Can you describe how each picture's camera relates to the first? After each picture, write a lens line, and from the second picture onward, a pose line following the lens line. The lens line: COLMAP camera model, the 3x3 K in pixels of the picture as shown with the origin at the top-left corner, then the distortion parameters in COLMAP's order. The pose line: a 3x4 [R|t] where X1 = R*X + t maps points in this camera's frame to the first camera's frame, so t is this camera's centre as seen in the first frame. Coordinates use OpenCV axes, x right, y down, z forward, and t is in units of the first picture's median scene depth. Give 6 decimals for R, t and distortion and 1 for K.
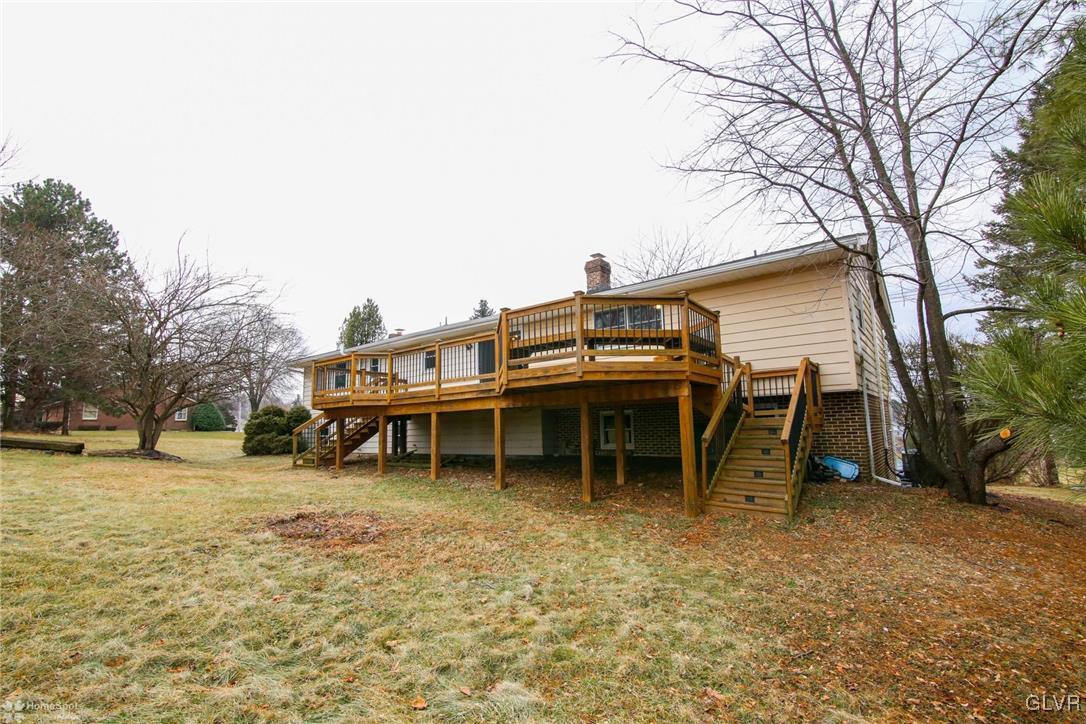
lens RADIAL K [[529.4, 0, 541.8], [0, 529.4, 361.5], [0, 0, 1]] dist [-0.016799, -0.000572]
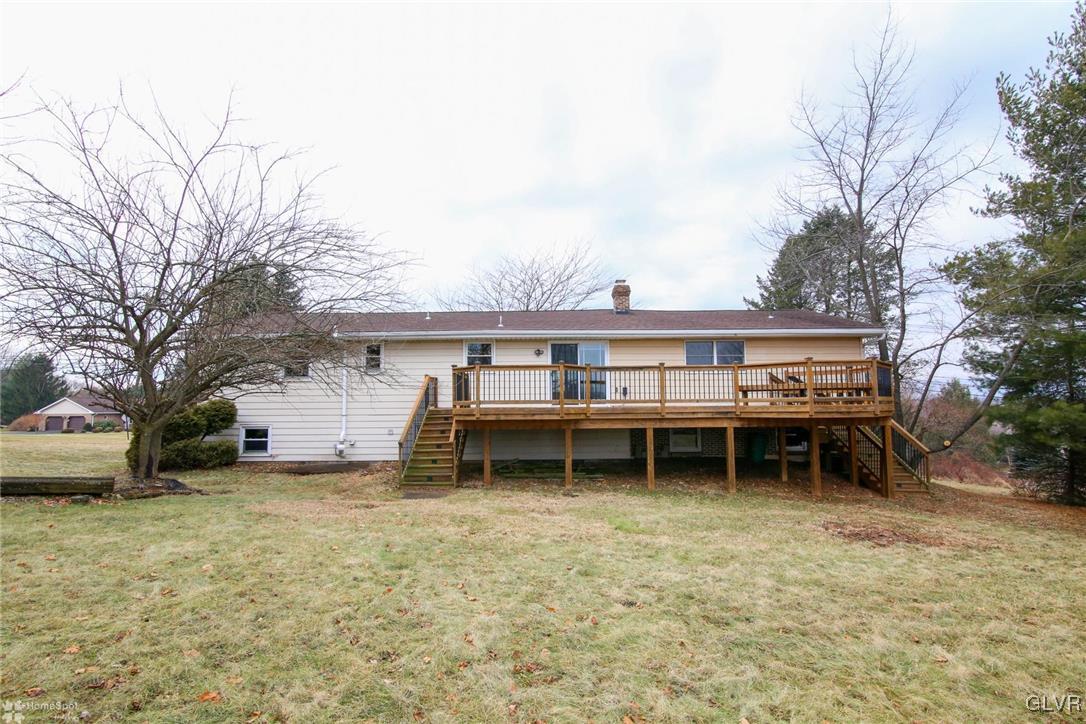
lens RADIAL K [[529.4, 0, 542.3], [0, 529.4, 360.1], [0, 0, 1]] dist [-0.016799, -0.000572]
pose [[0.768561, 0.069426, 0.635998, -1.077705], [-0.095211, 0.995437, 0.006394, -0.028495], [-0.632652, -0.065468, 0.771664, 0.309128]]
